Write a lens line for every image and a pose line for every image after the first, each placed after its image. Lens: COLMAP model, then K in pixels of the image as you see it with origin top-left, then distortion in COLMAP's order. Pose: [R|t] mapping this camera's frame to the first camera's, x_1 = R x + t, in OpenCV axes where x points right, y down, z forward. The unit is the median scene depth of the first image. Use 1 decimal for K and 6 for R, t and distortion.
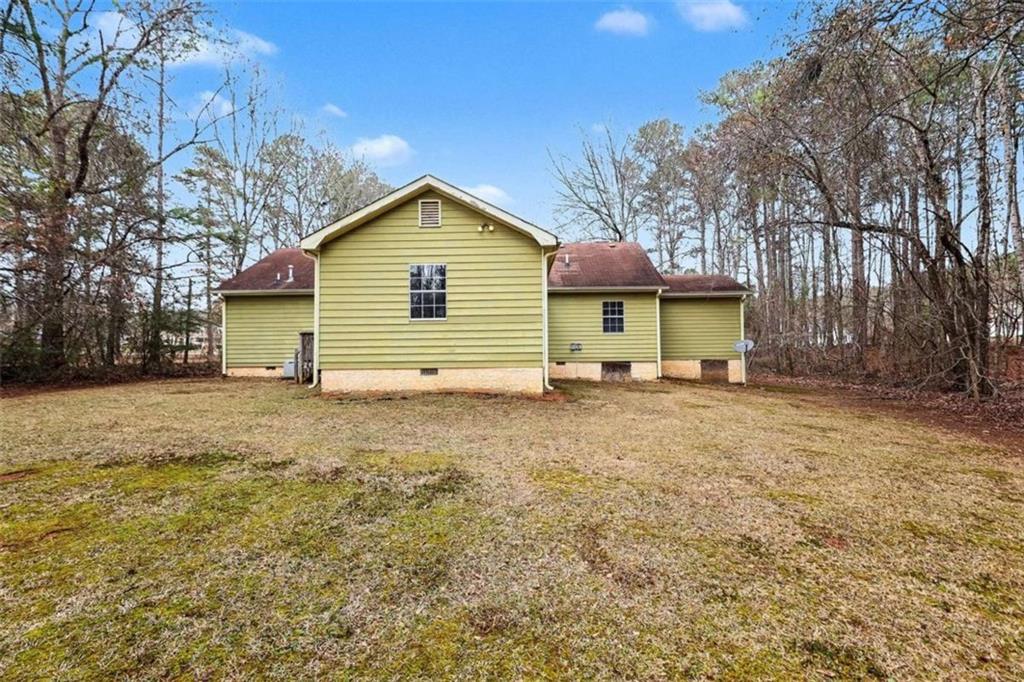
lens RADIAL K [[473.7, 0, 514.0], [0, 473.7, 339.6], [0, 0, 1]] dist [-0.001395, -0.000031]
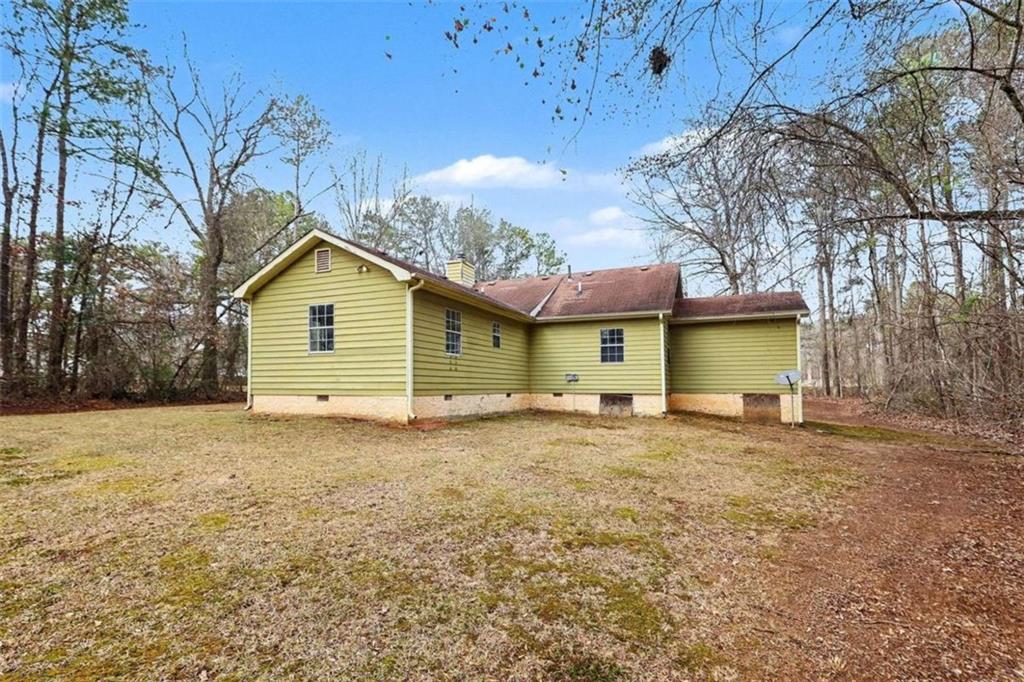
lens RADIAL K [[473.7, 0, 514.0], [0, 473.7, 339.6], [0, 0, 1]] dist [-0.001395, -0.000031]
pose [[0.927755, -0.026508, -0.372248, 0.378404], [0.001734, 0.997770, -0.066731, 0.002311], [0.373186, 0.061264, 0.925731, 0.064396]]
